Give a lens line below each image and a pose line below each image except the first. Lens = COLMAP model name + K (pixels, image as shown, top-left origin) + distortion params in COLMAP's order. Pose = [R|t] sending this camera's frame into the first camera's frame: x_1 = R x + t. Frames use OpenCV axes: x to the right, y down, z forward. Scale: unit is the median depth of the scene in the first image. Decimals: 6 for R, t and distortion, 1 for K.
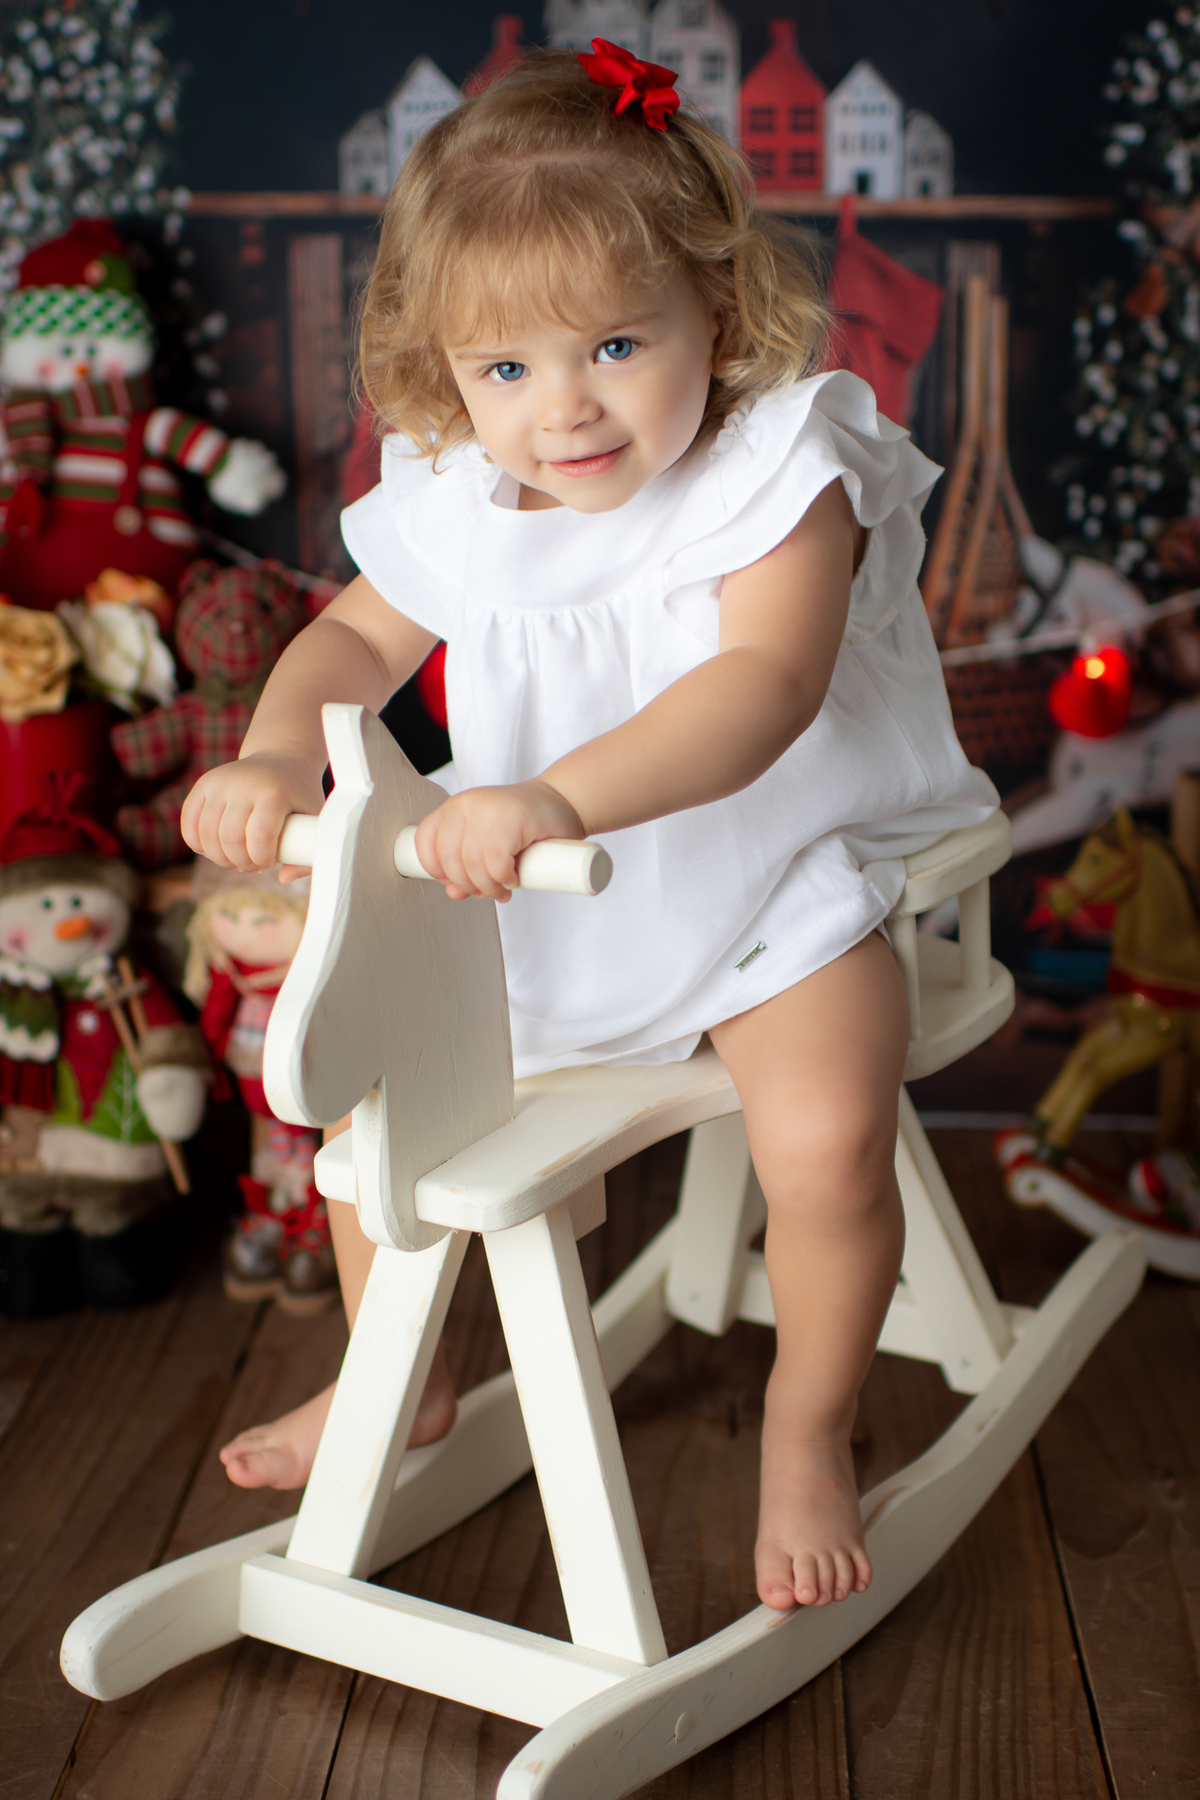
lens RADIAL K [[2851.7, 0, 598.6], [0, 2851.7, 859.9], [0, 0, 1]] dist [-0.017306, 0.044386]
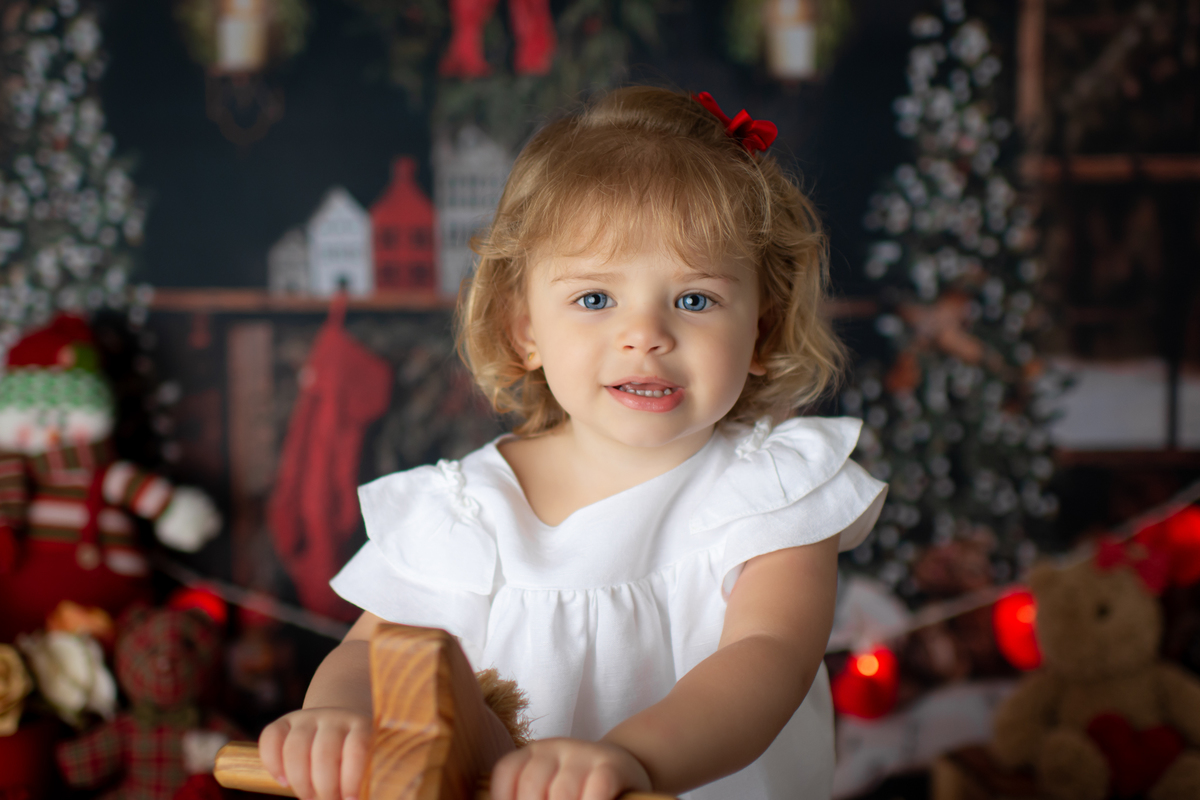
lens RADIAL K [[1783.3, 0, 596.2], [0, 1783.3, 396.0], [0, 0, 1]] dist [-0.027554, 0.036289]
pose [[0.998533, 0.003161, 0.054059, 0.011588], [0.004073, 0.991082, -0.133192, -0.083722], [-0.053998, 0.133217, 0.989615, 0.217745]]
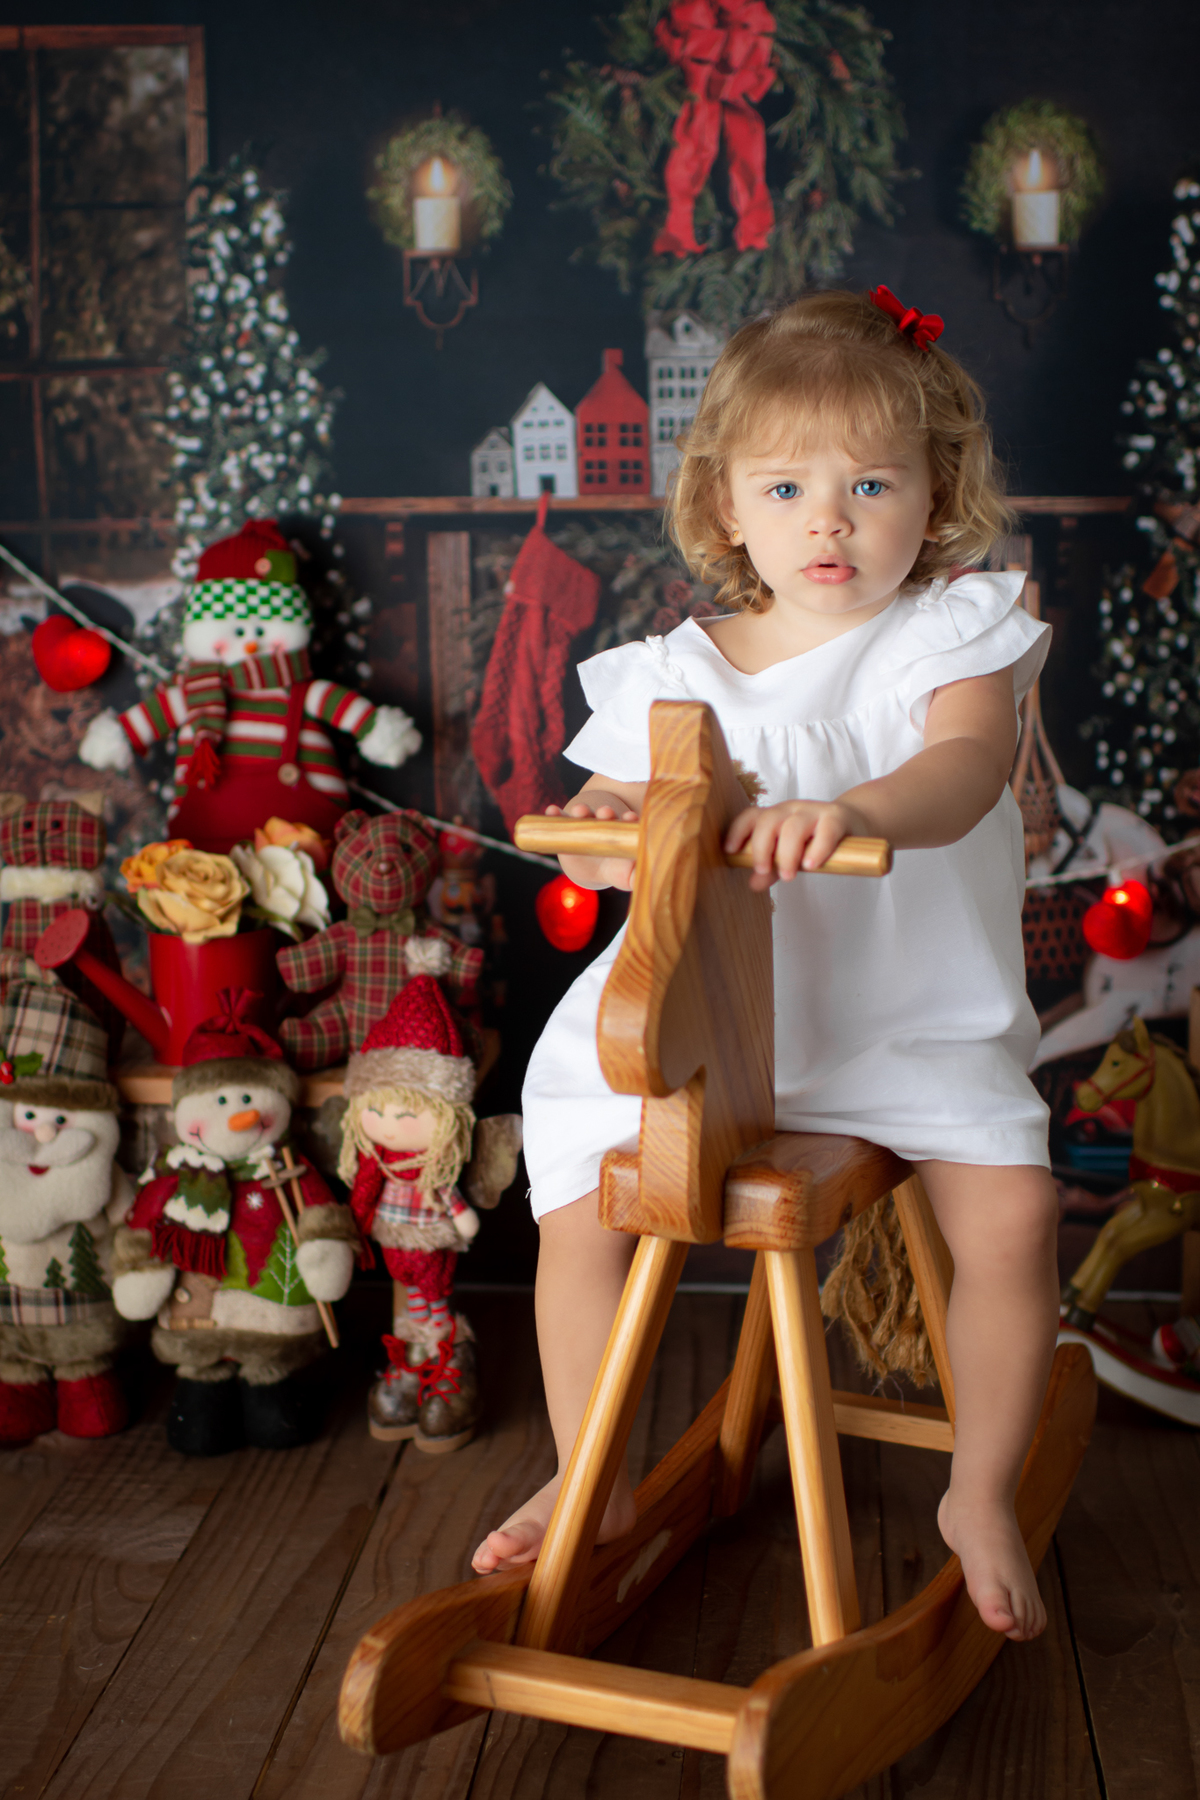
lens RADIAL K [[2764.6, 0, 597.5], [0, 2764.6, 882.6], [0, 0, 1]] dist [-0.021923, 0.102153]
pose [[0.999271, -0.001733, -0.038142, 0.005414], [-0.000882, 0.997654, -0.068446, 0.003349], [0.038171, 0.068429, 0.996925, -0.127686]]
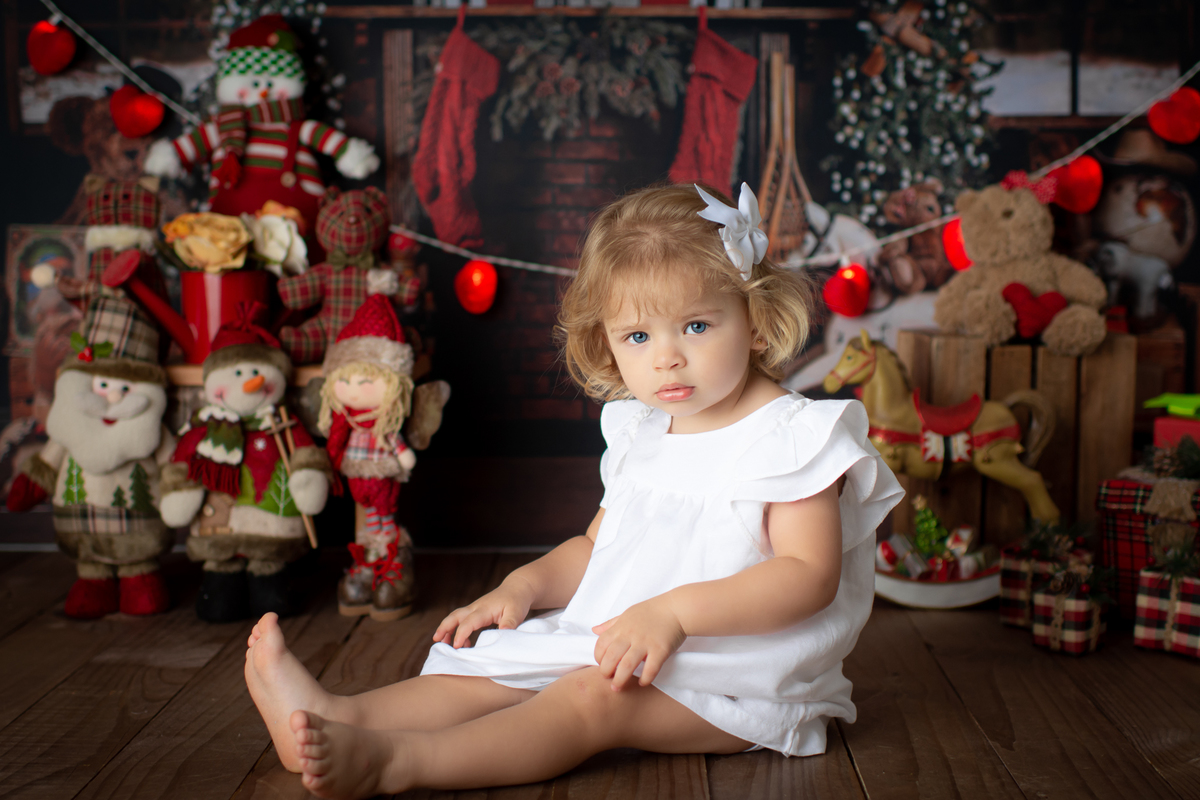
lens RADIAL K [[1825.2, 0, 600.0], [0, 1825.2, 400.0], [0, 0, 1]] dist [-0.021214, 0.055839]
pose [[0.999746, 0.000789, 0.022541, -0.000857], [0.002269, 0.990803, -0.135295, 0.160556], [-0.022440, 0.135312, 0.990549, -0.078906]]
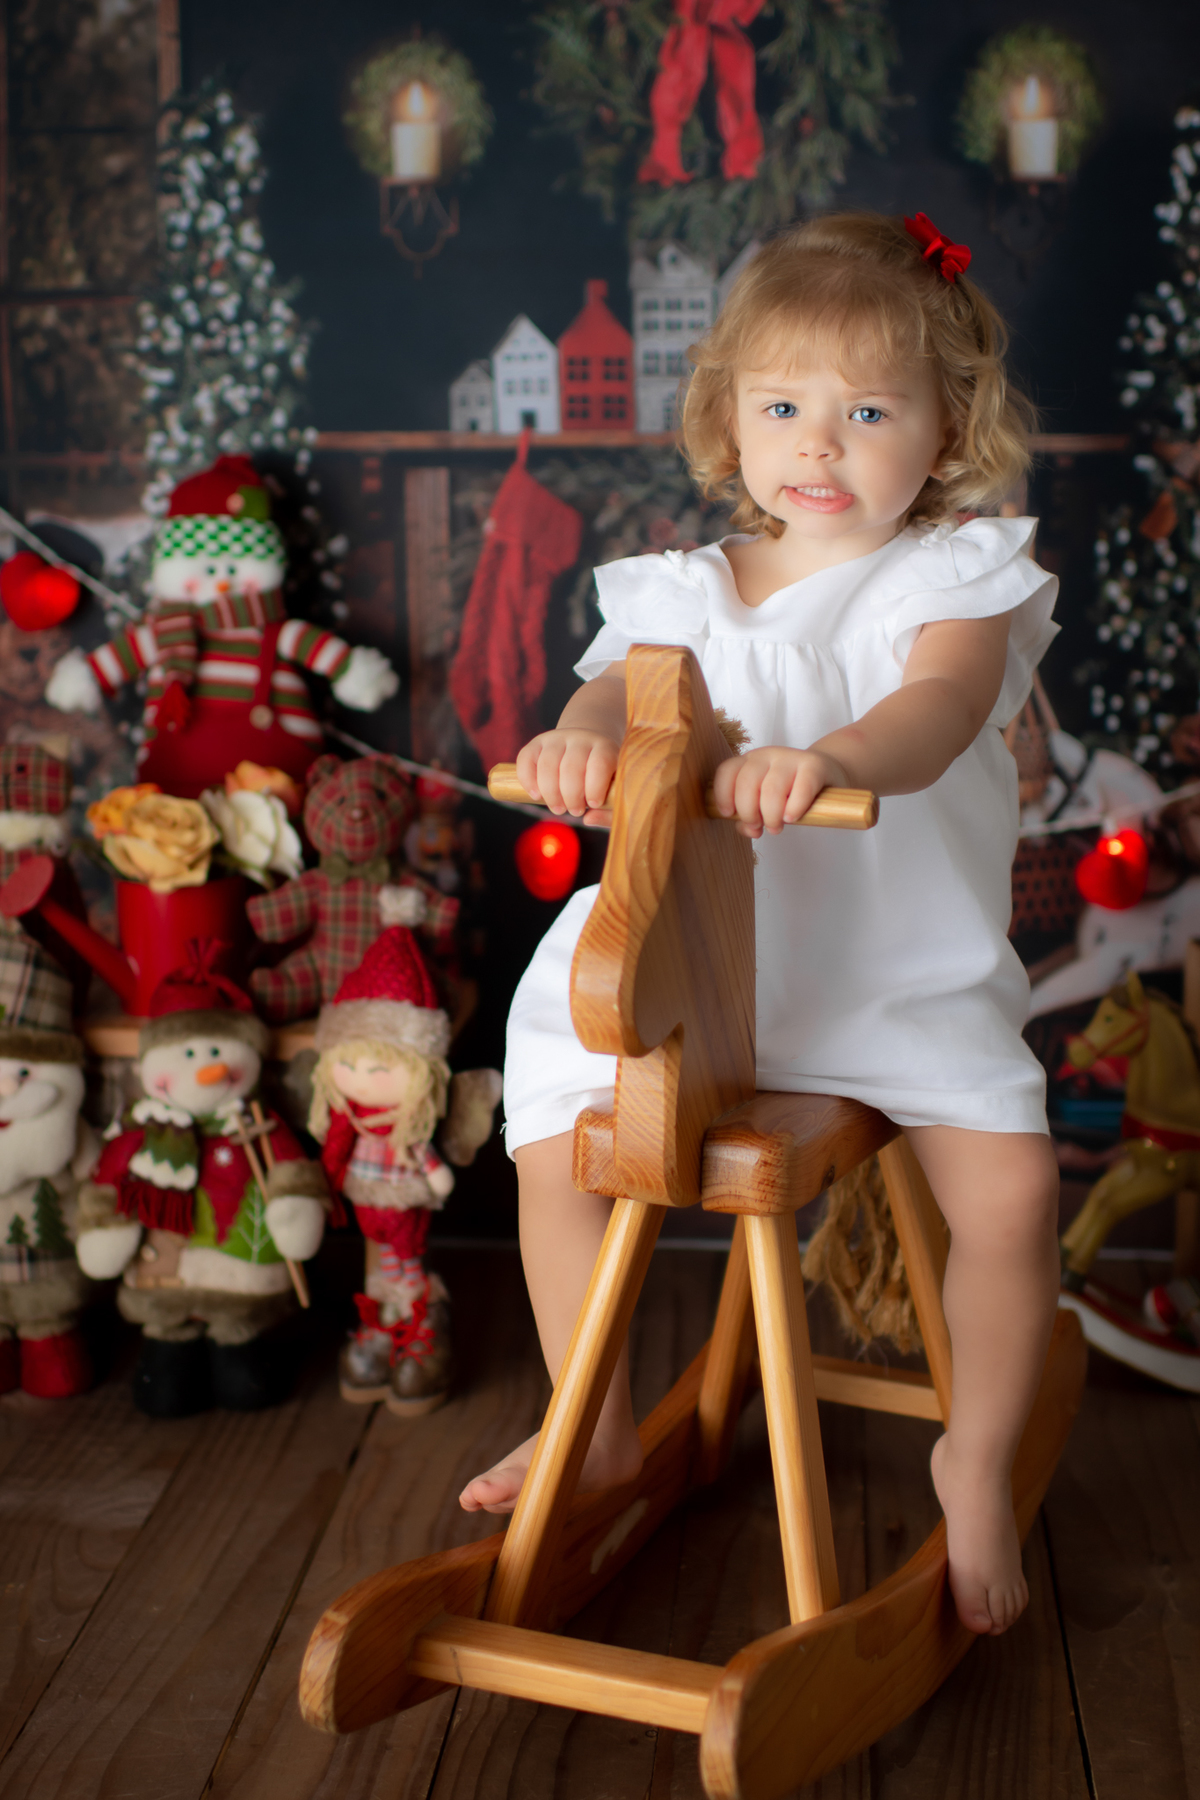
lens RADIAL K [[2778.4, 0, 596.8], [0, 2778.4, 859.8], [0, 0, 1]] dist [-0.016117, 0.001615]
pose [[0.999324, 0.003049, -0.036623, 0.010242], [-0.005000, 0.998566, -0.053304, -0.003114], [0.036408, 0.053451, 0.997907, -0.103839]]
